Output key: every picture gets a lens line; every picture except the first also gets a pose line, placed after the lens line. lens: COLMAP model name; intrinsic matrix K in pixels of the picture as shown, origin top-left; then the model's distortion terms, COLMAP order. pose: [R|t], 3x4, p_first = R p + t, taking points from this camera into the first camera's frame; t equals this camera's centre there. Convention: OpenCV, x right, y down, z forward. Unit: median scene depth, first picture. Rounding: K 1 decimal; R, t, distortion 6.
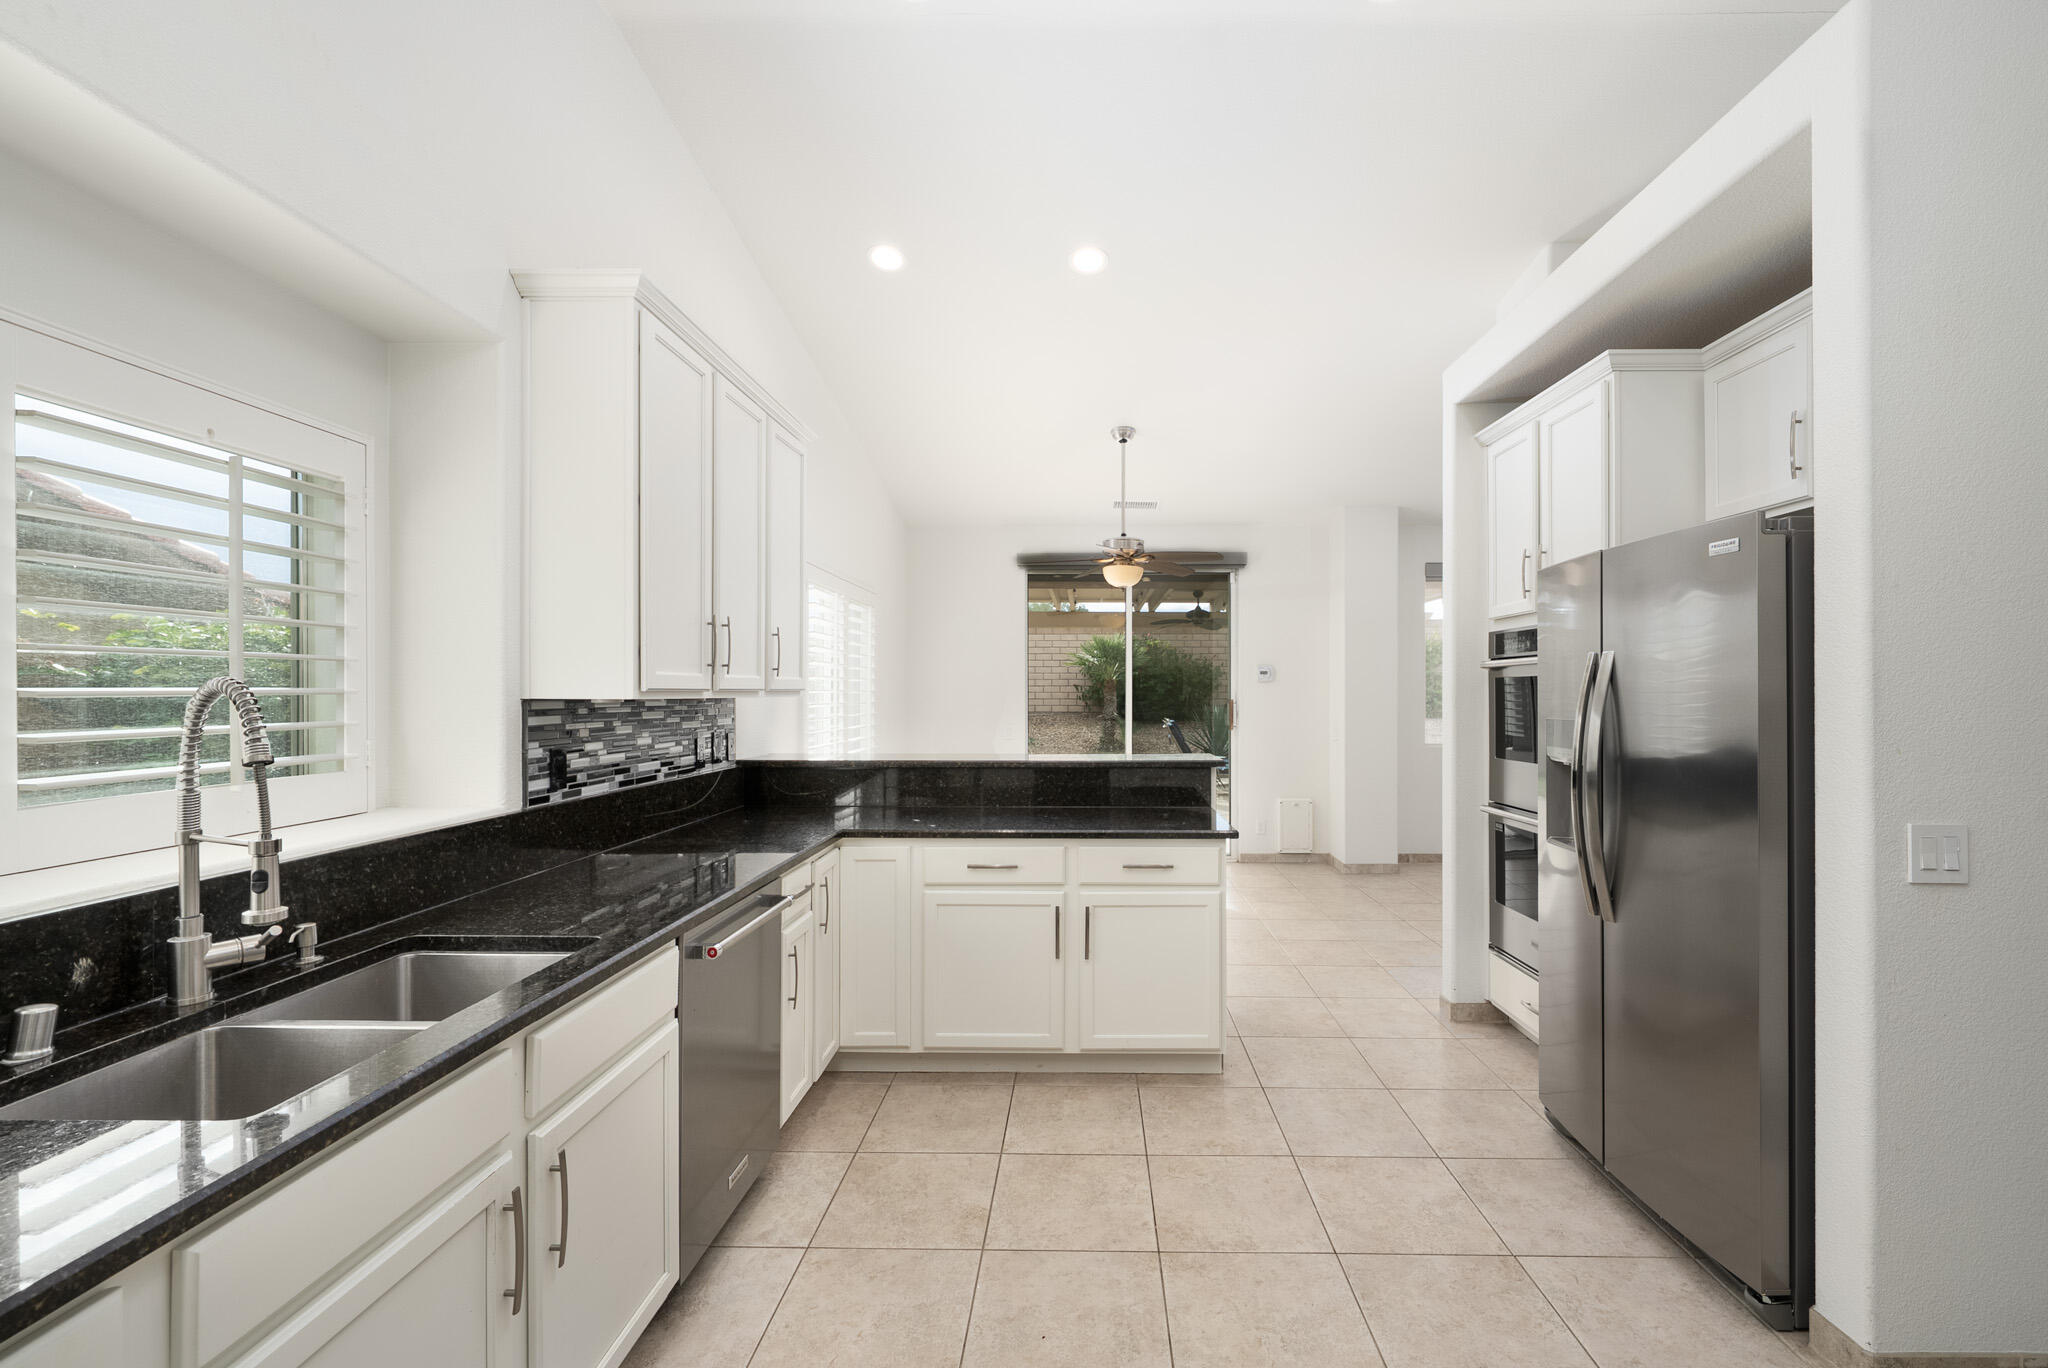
lens RADIAL K [[837.5, 0, 1118.8], [0, 837.5, 707.7], [0, 0, 1]] dist [-0.003735, -0.001459]
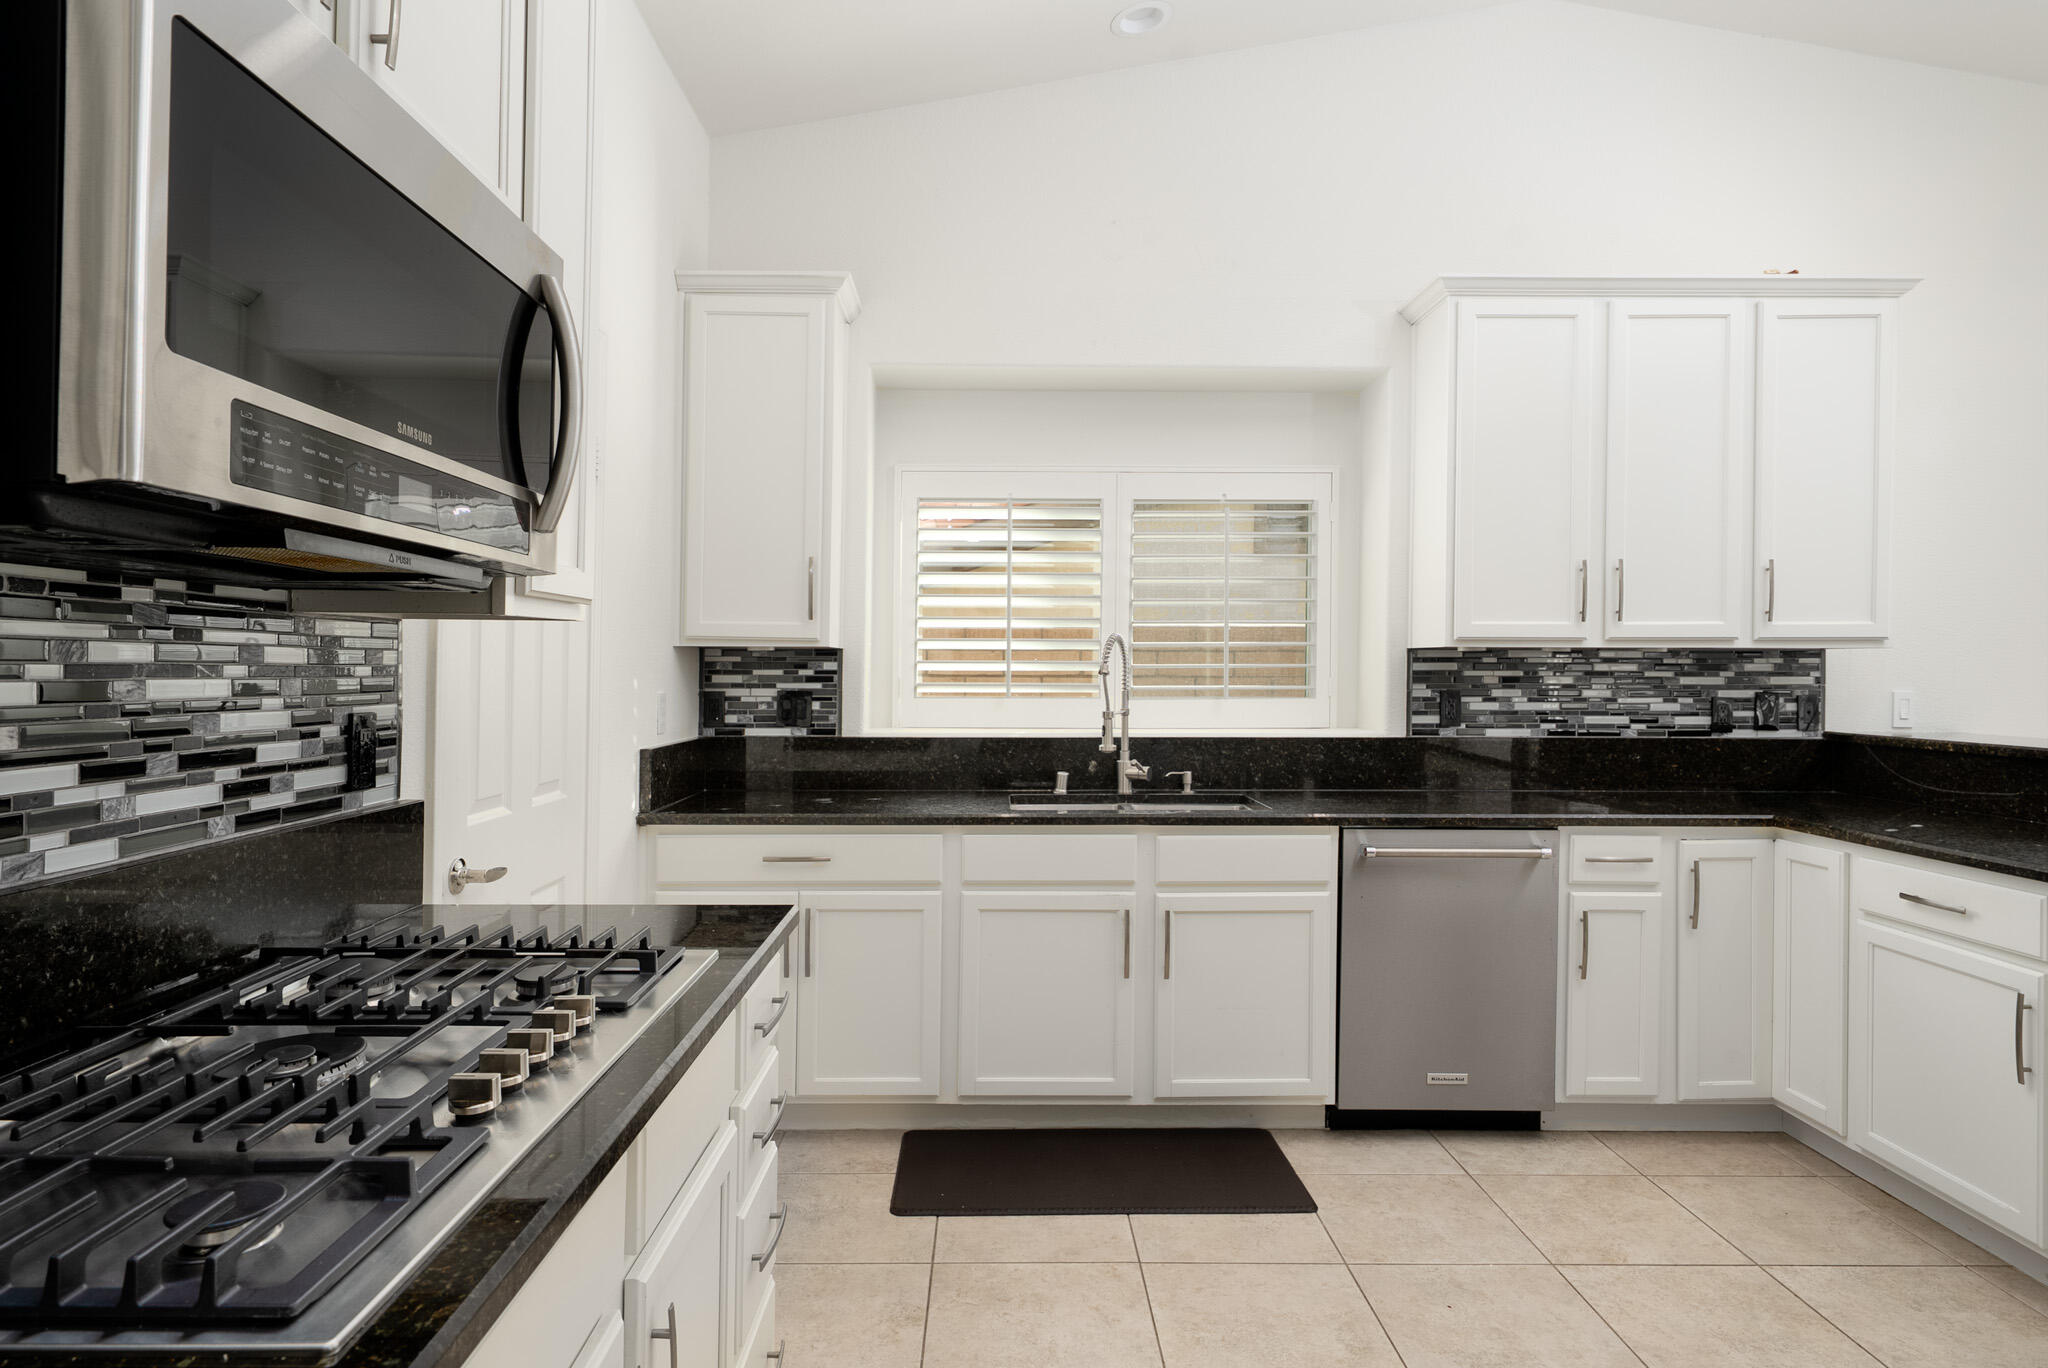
lens RADIAL K [[1202.7, 0, 1034.8], [0, 1202.7, 678.5], [0, 0, 1]] dist [0.004711, -0.000192]
pose [[0.012015, -0.000722, -0.999928, 0.958884], [-0.016893, 0.999857, -0.000925, 0.040738], [0.999785, 0.016903, 0.012001, 0.380521]]
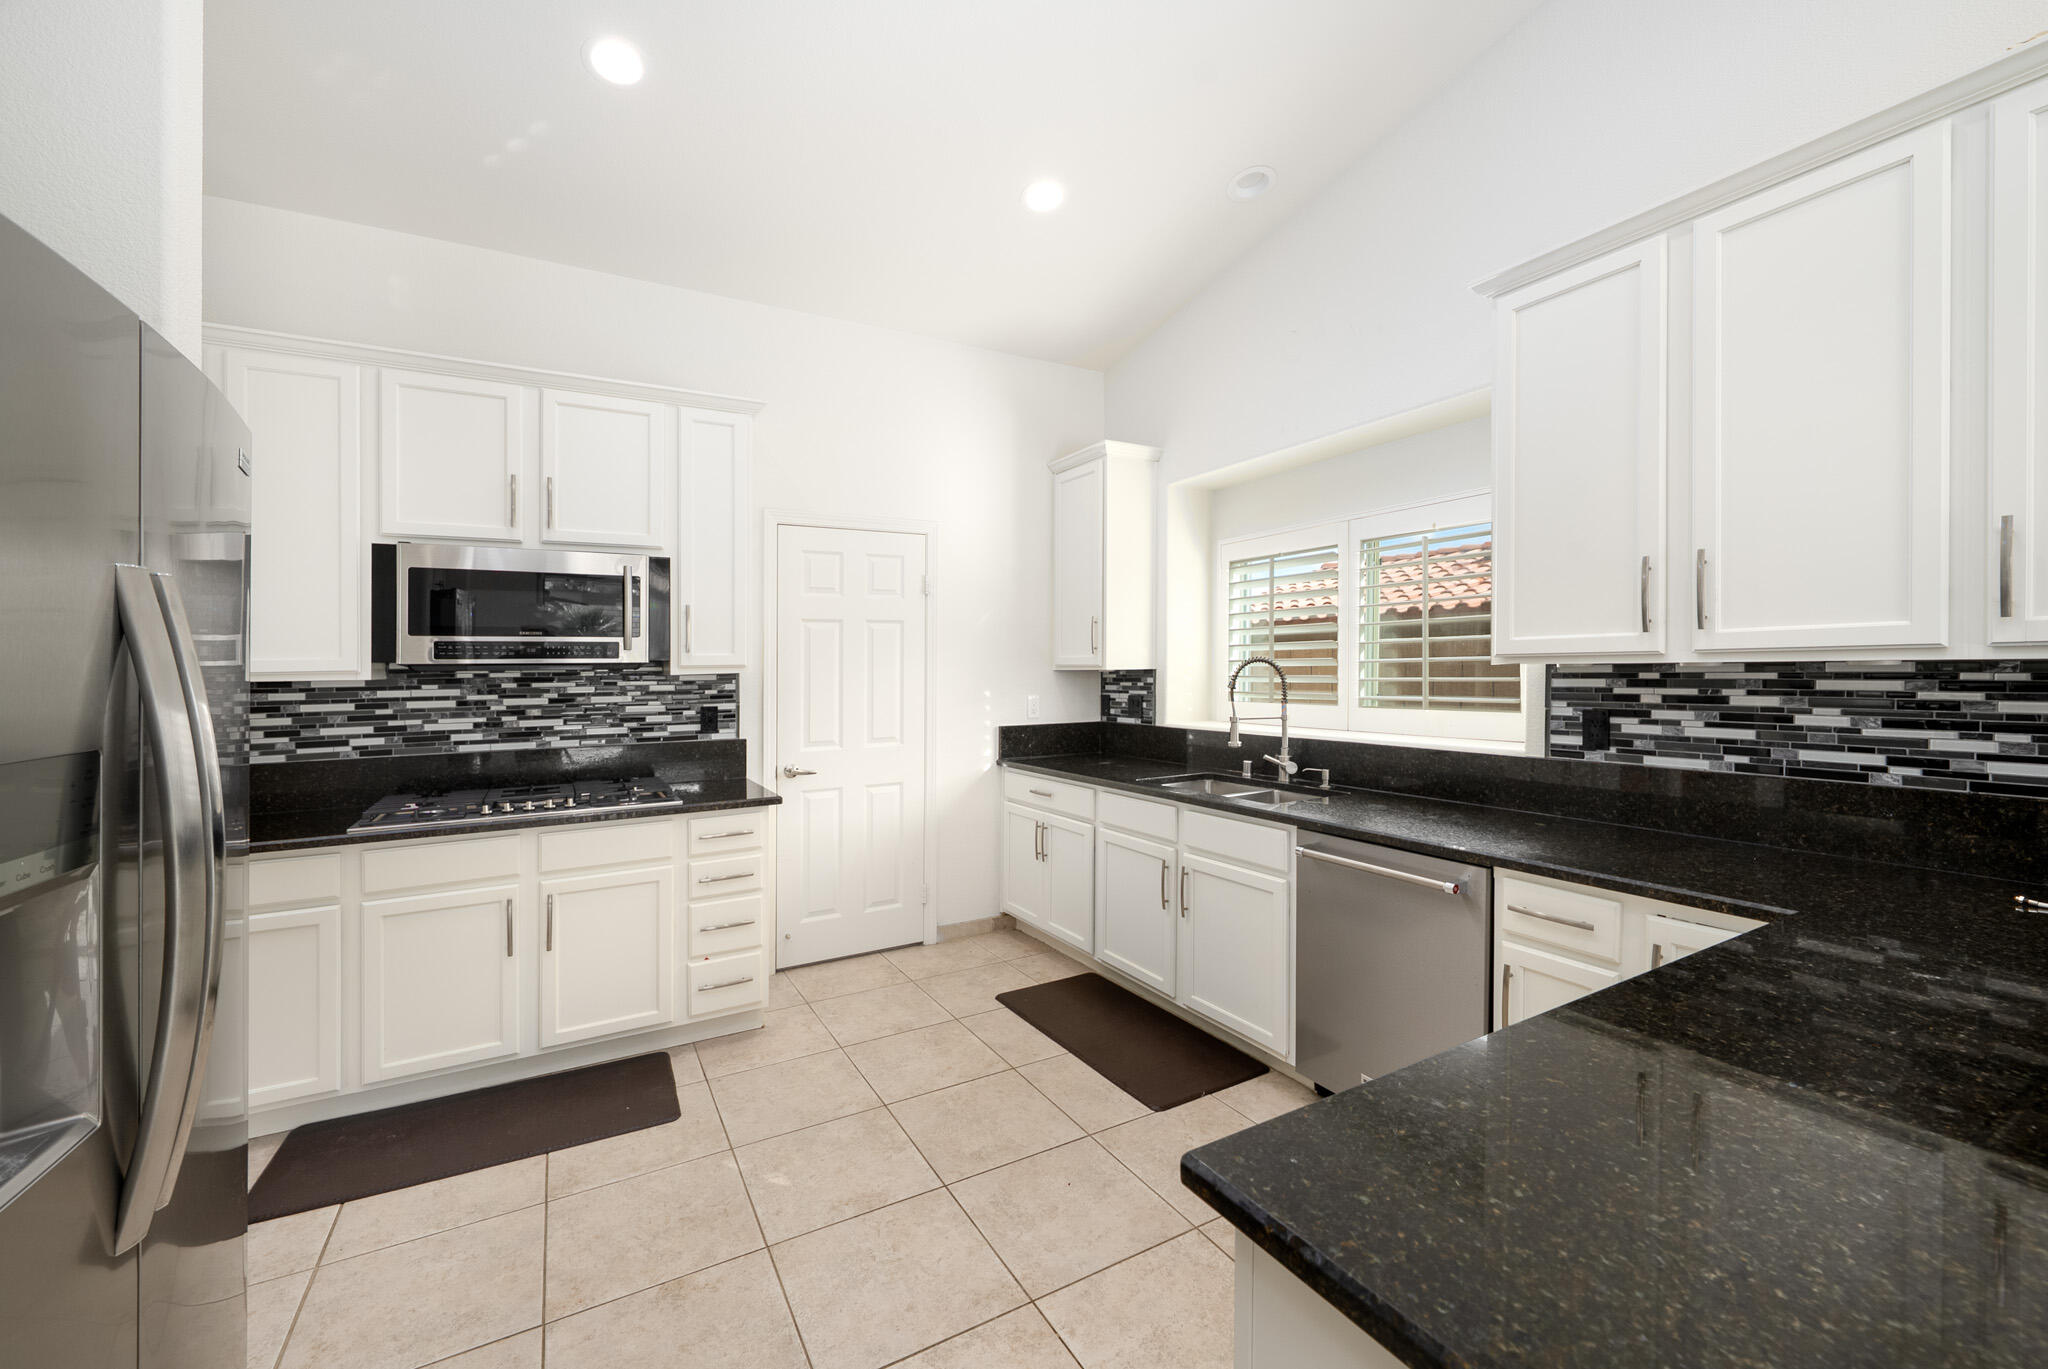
lens RADIAL K [[837.5, 0, 1030.4], [0, 837.5, 666.2], [0, 0, 1]] dist [-0.003735, -0.001459]
pose [[-0.879081, 0.002420, -0.476667, 0.434850], [-0.001223, 0.999972, 0.007333, -0.012844], [0.476671, 0.007029, -0.879054, 1.513137]]
